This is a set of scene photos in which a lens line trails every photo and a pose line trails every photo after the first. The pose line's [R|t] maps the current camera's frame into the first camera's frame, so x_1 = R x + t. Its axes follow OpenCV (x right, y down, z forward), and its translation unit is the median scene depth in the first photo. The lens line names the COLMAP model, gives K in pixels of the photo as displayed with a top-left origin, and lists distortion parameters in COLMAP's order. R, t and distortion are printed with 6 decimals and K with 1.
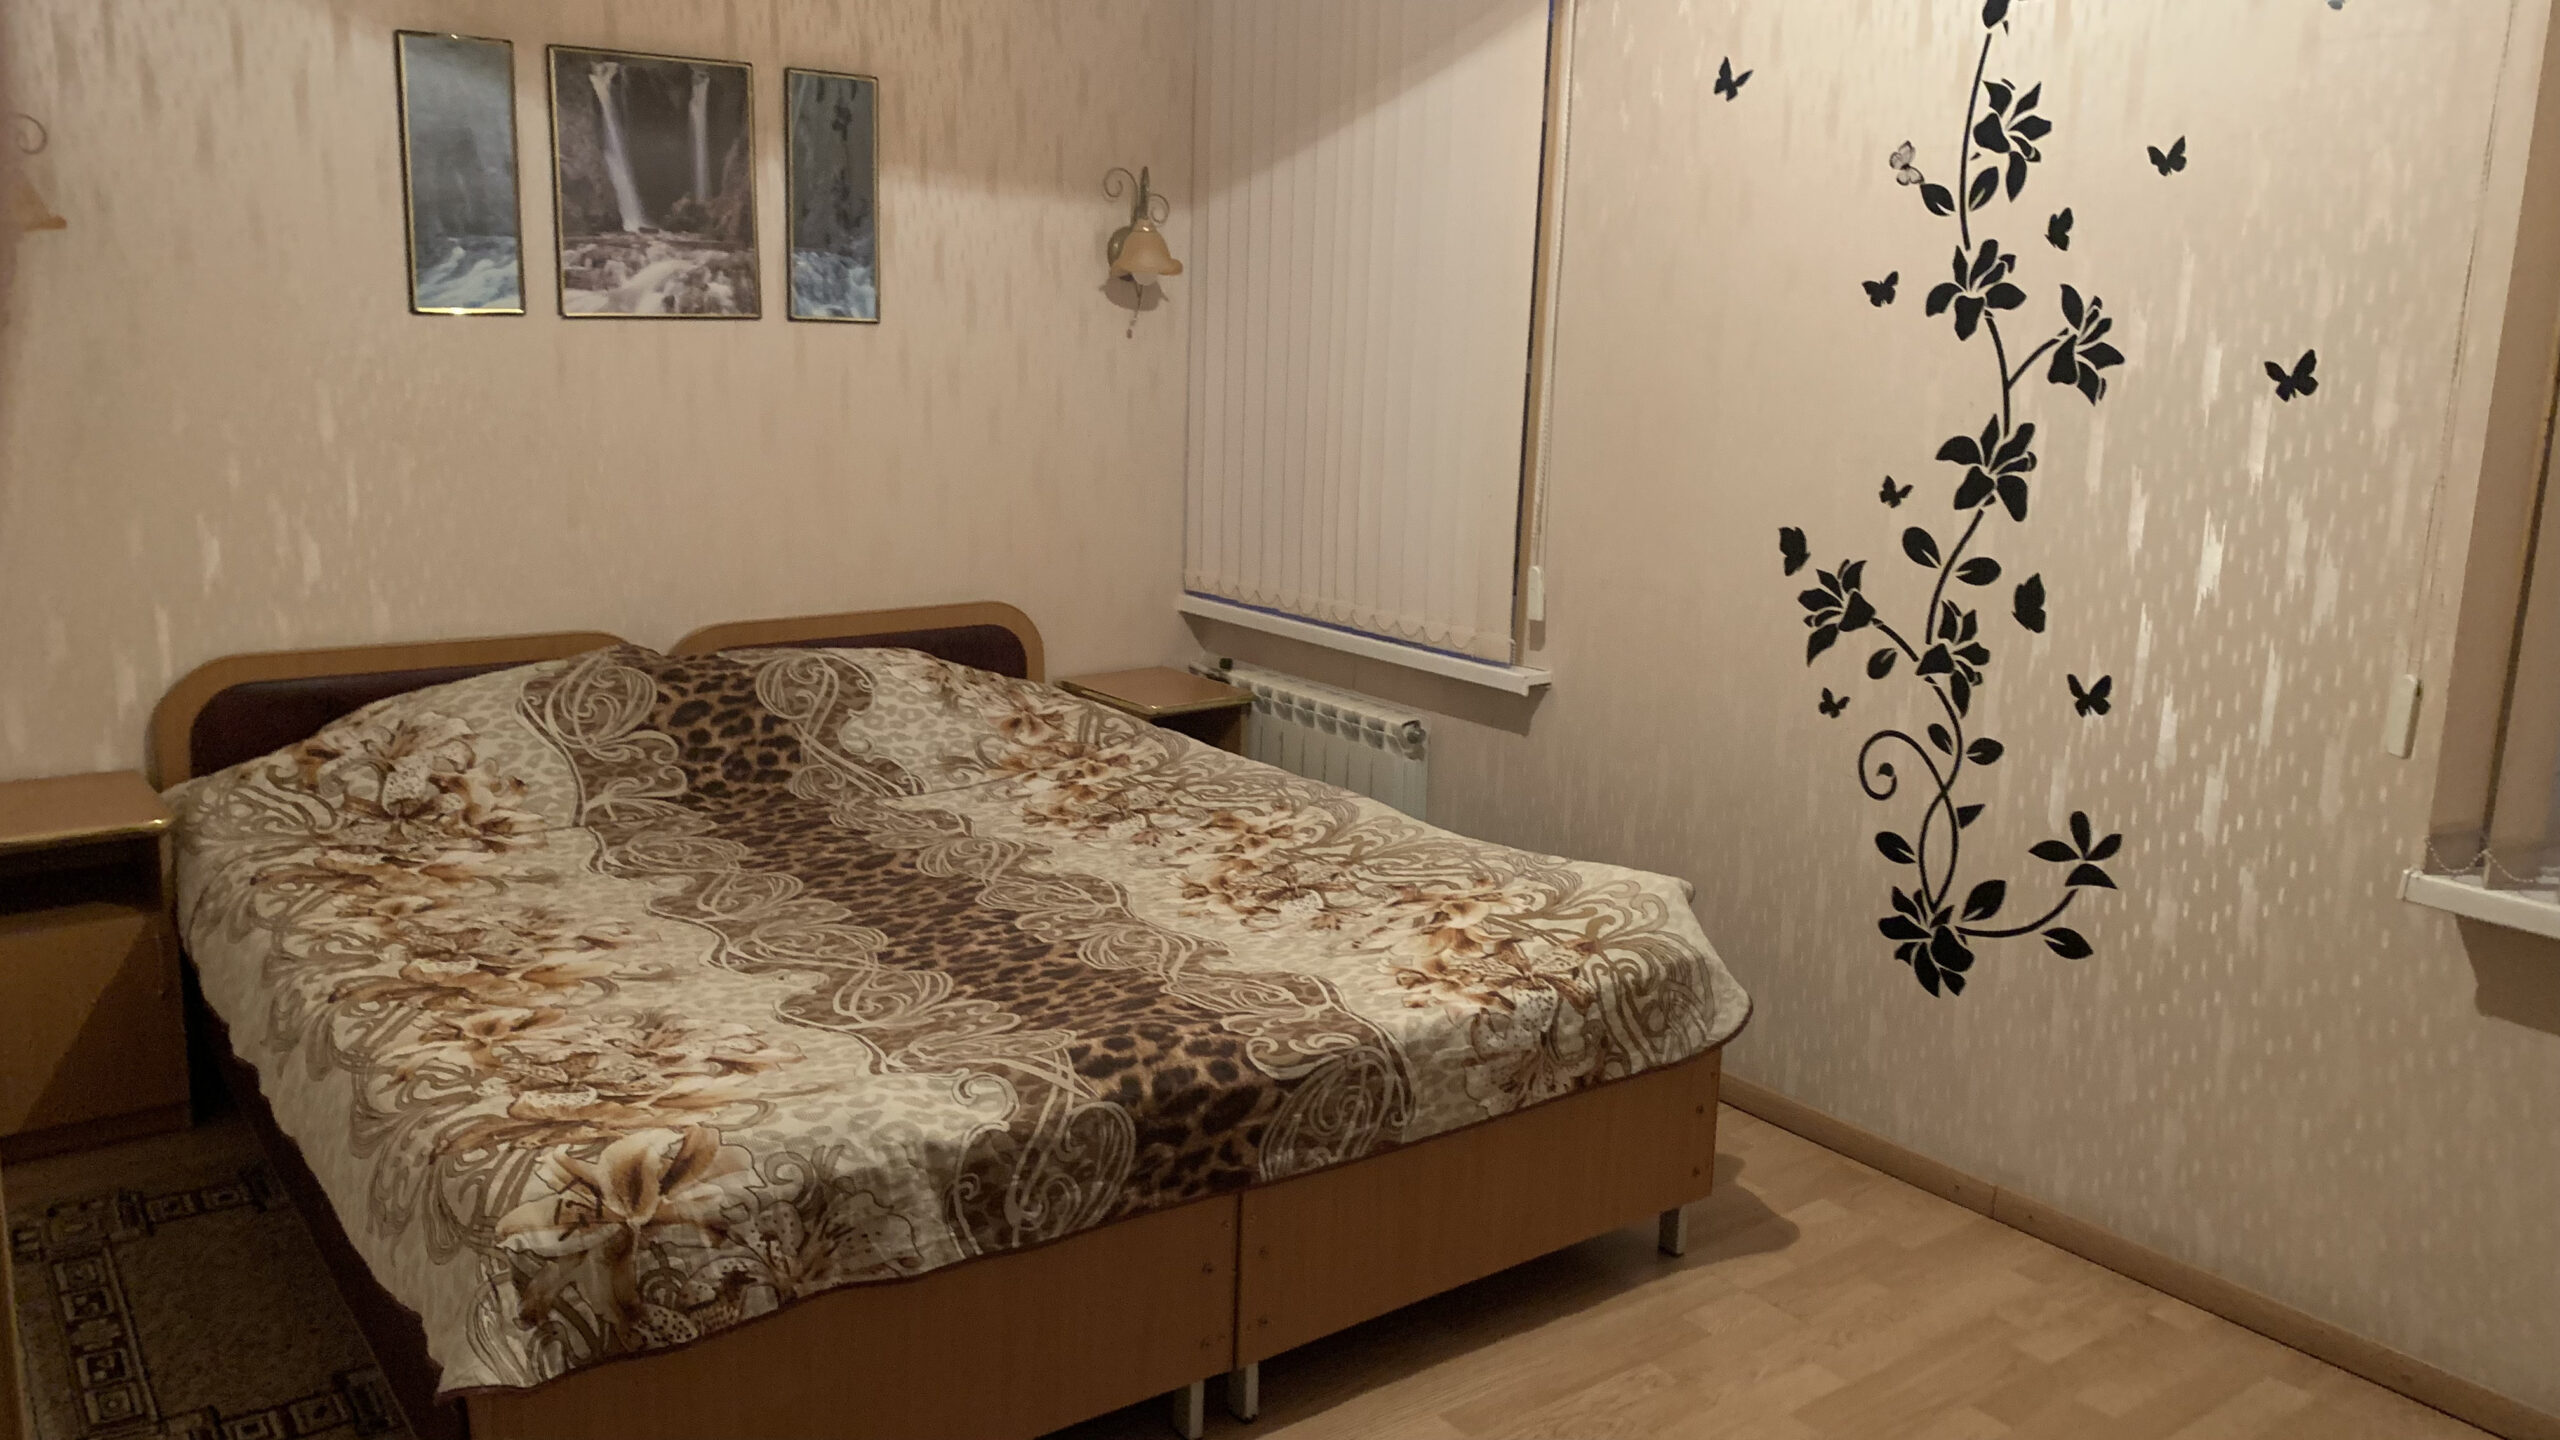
lens RADIAL K [[1818.6, 0, 1266.7], [0, 1818.6, 724.3], [0, 0, 1]] dist [-0.075620, 0.045685]
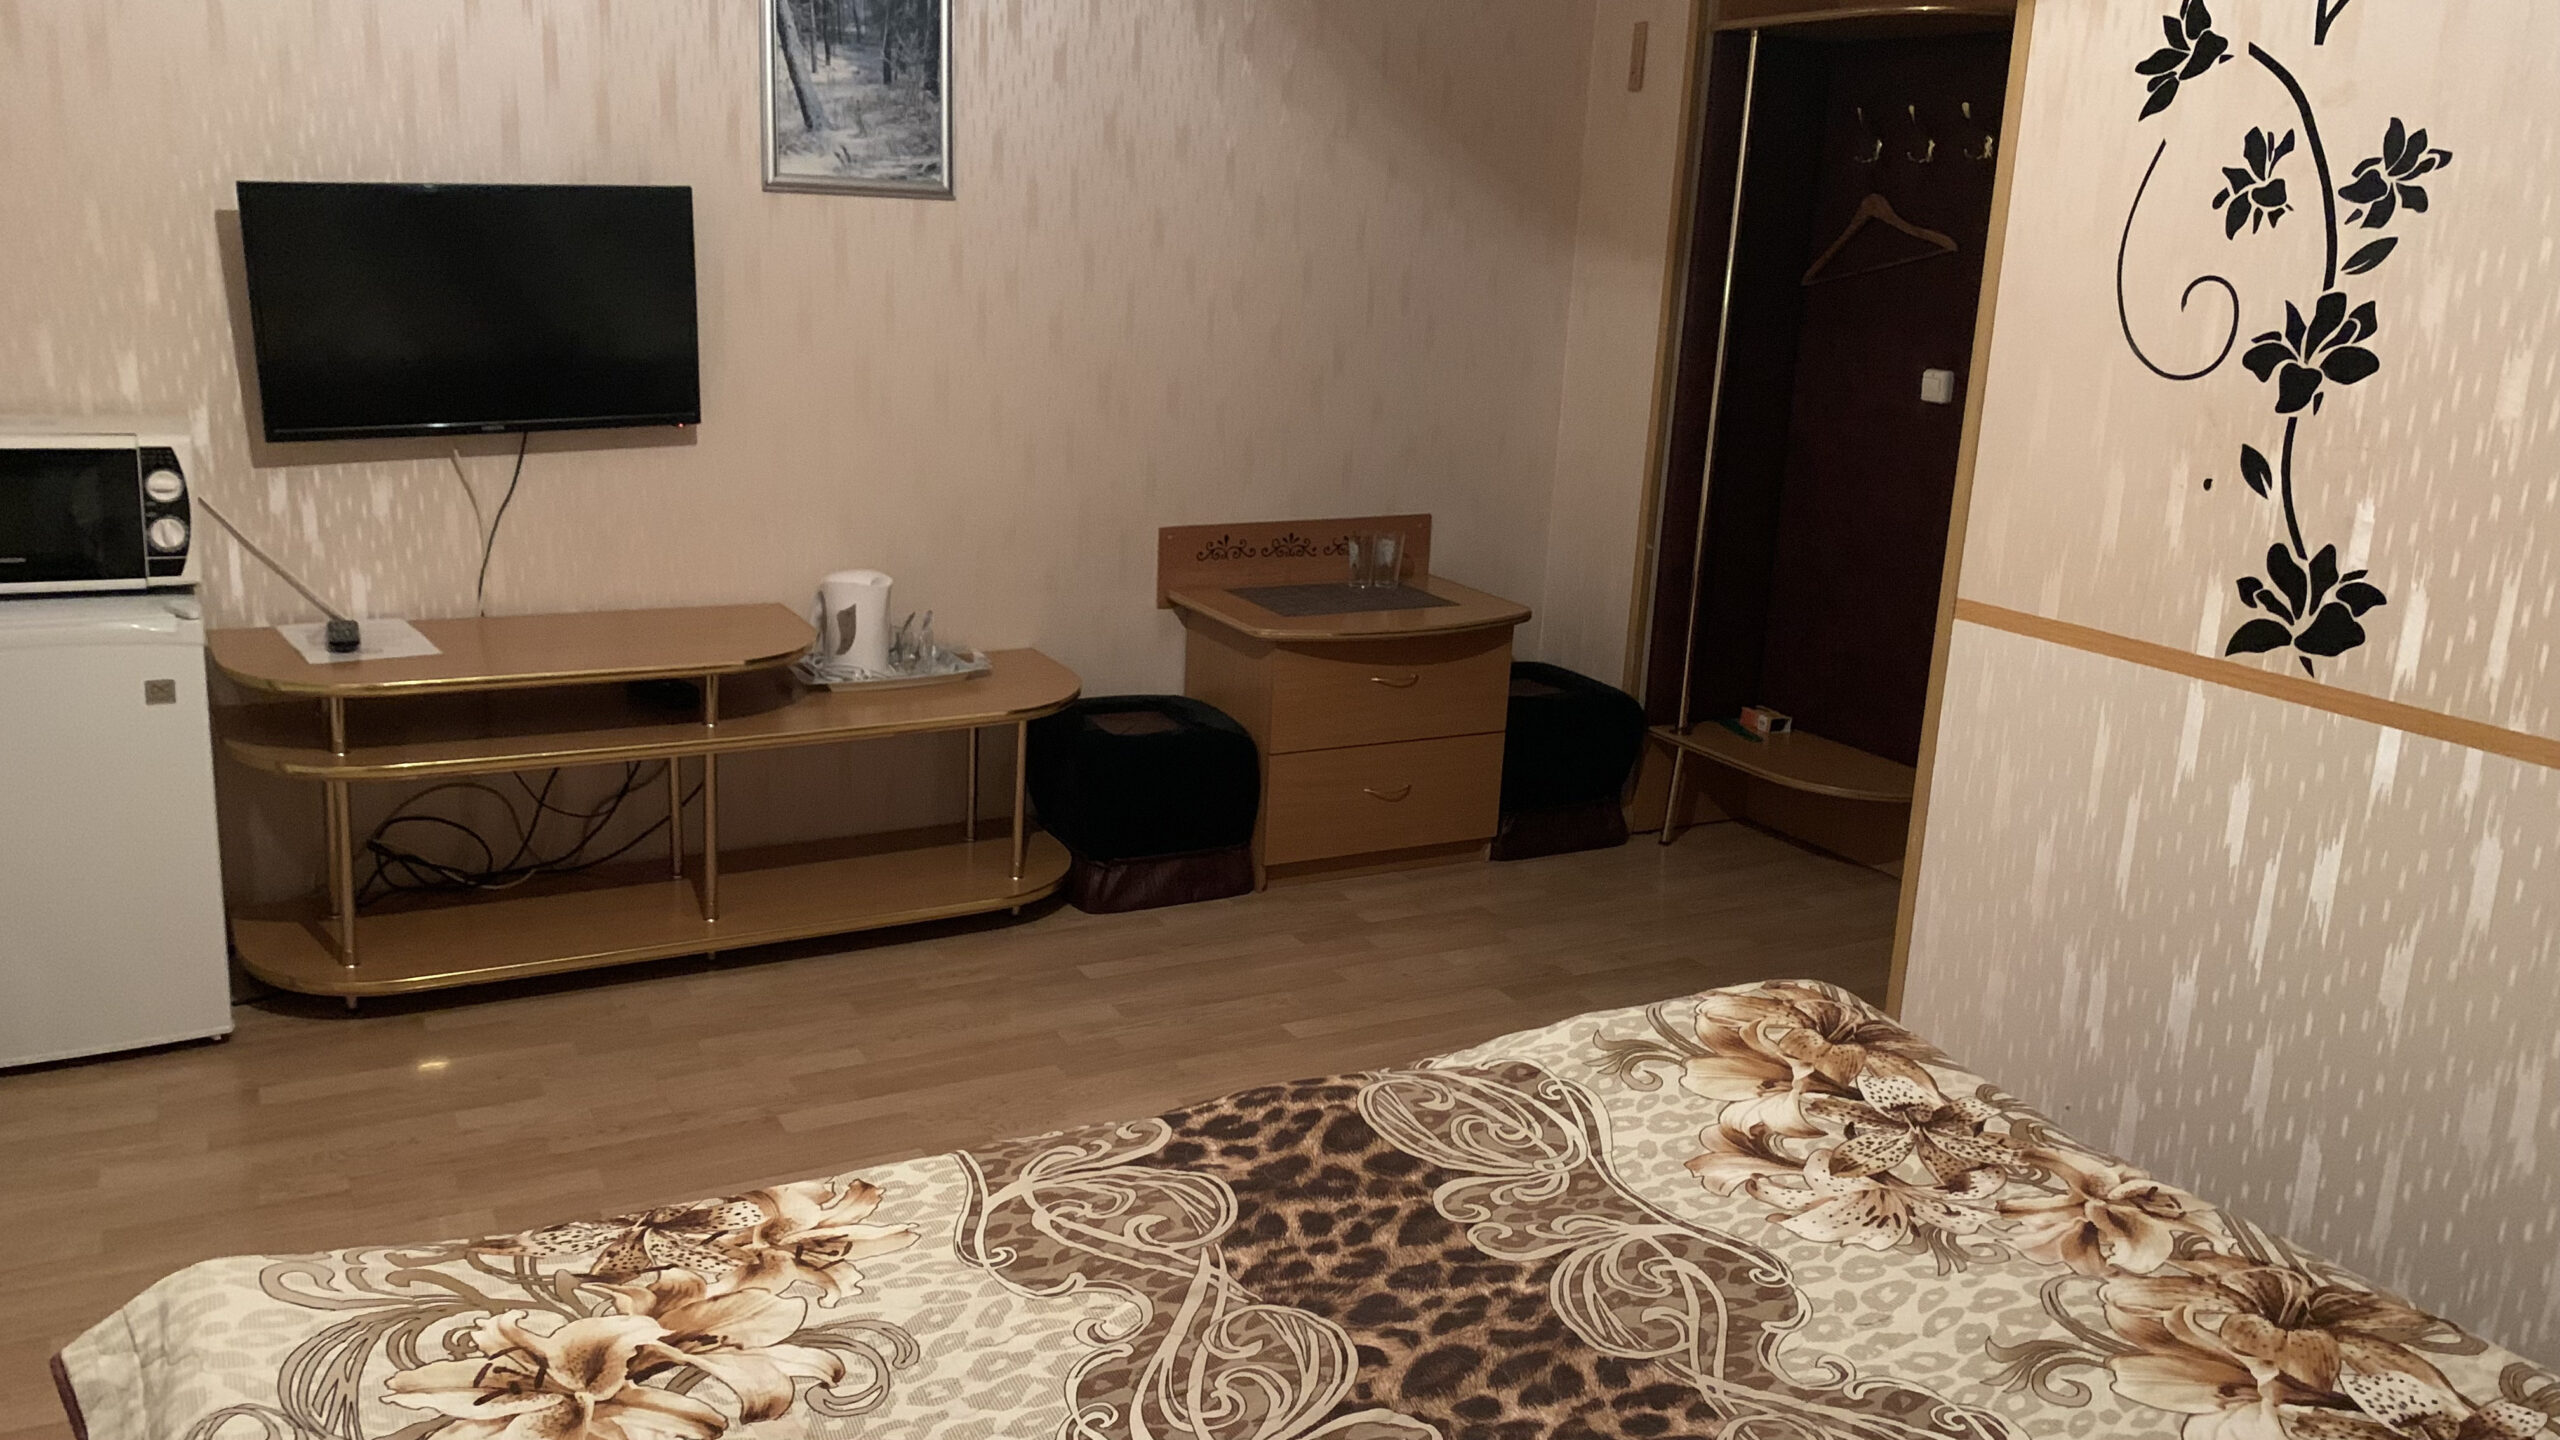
lens RADIAL K [[1818.6, 0, 1266.7], [0, 1818.6, 724.3], [0, 0, 1]] dist [-0.075620, 0.045685]
pose [[-0.986475, -0.113038, 0.118697, -0.111648], [-0.045262, 0.883861, 0.465555, -0.284849], [-0.157537, 0.453886, -0.877023, 1.297732]]
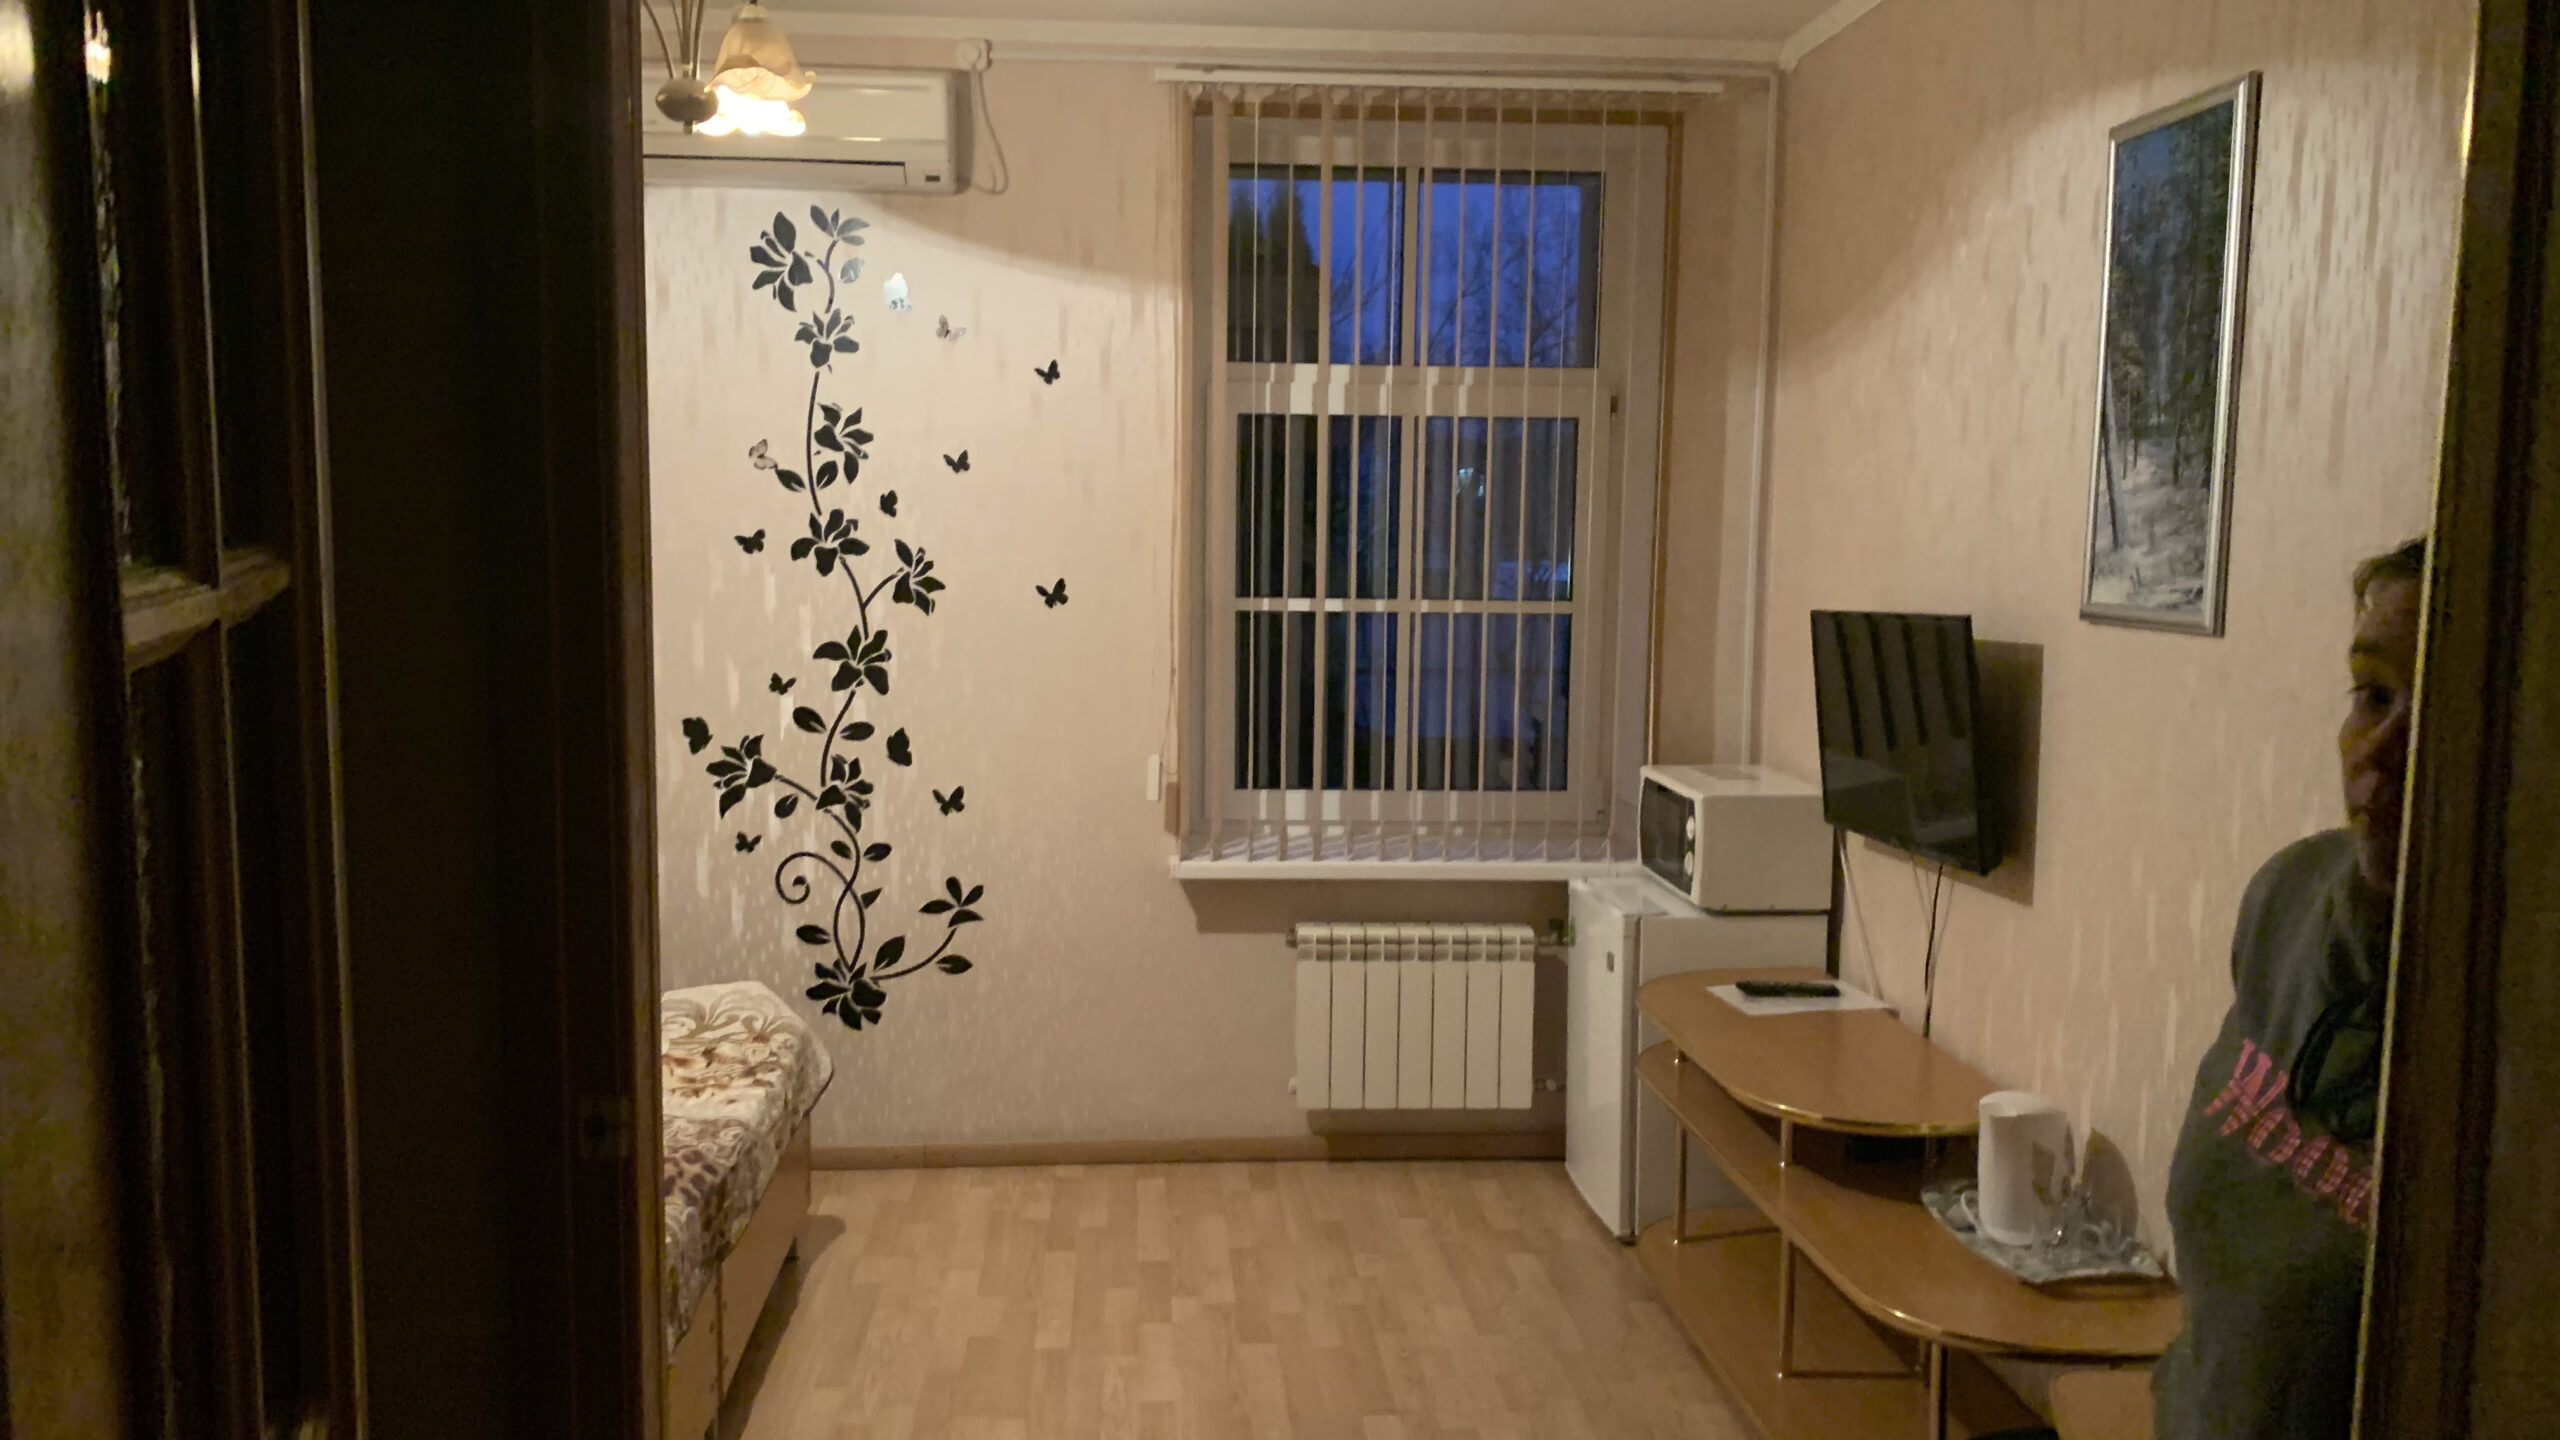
lens RADIAL K [[1818.6, 0, 1266.7], [0, 1818.6, 724.3], [0, 0, 1]] dist [-0.075620, 0.045685]
pose [[0.505823, -0.114182, 0.855047, -0.705649], [0.181791, 0.983051, 0.023732, -0.066154], [-0.843265, 0.143436, 0.518007, -0.046912]]
